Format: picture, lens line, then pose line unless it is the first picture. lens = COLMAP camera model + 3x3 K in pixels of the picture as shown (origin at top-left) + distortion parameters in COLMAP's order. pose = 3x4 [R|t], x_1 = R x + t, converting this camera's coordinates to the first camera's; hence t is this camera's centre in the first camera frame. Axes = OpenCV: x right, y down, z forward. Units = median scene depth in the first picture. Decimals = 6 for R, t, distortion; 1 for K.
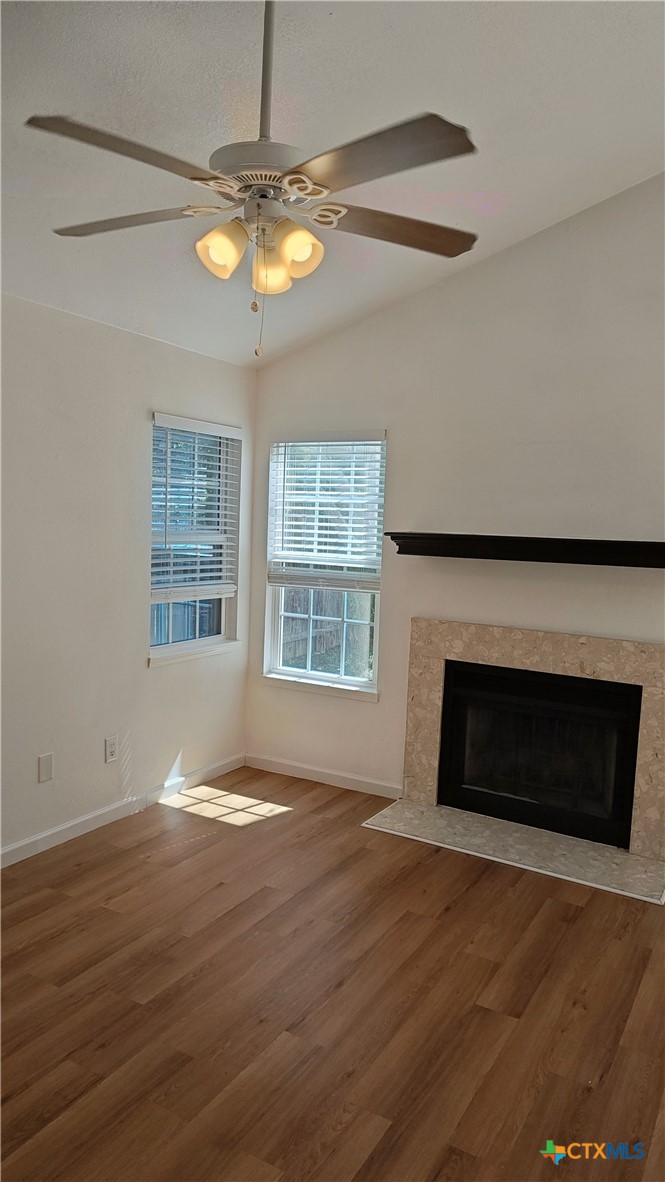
lens RADIAL K [[796.3, 0, 336.0], [0, 796.3, 610.2], [0, 0, 1]] dist [0.039545, -0.056774]
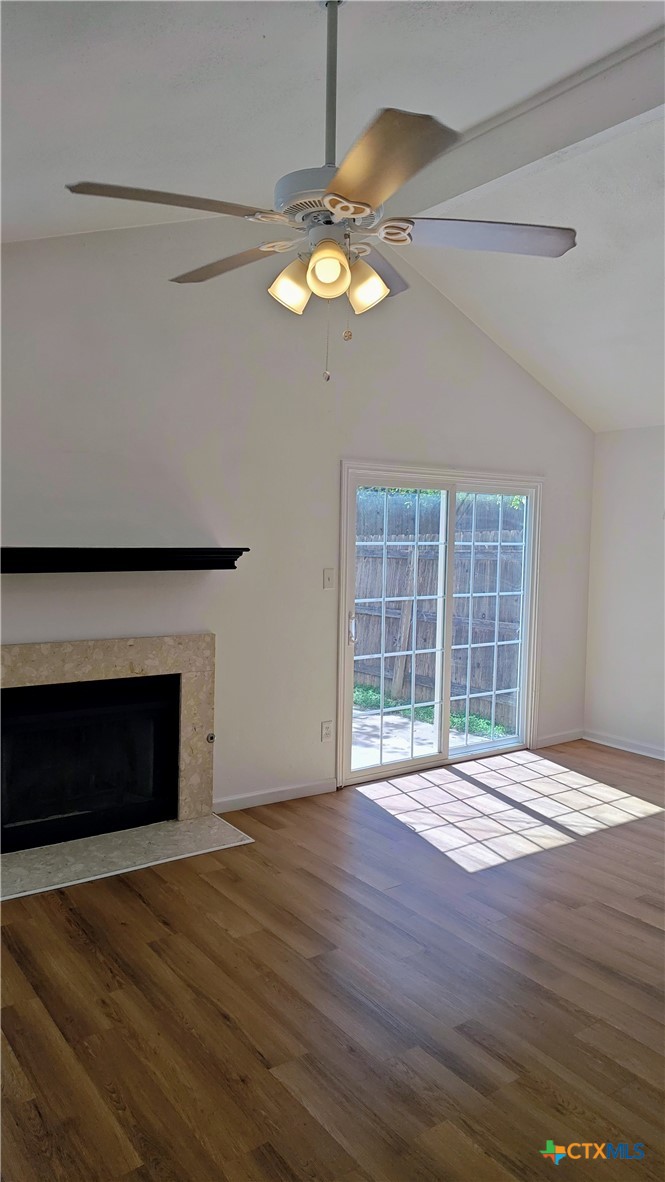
lens RADIAL K [[796.3, 0, 329.4], [0, 796.3, 594.1], [0, 0, 1]] dist [0.039545, -0.056774]
pose [[0.403695, -0.092090, 0.910247, -0.499460], [0.102556, 0.993206, 0.055000, -0.052683], [-0.909128, 0.071148, 0.410396, 0.287365]]
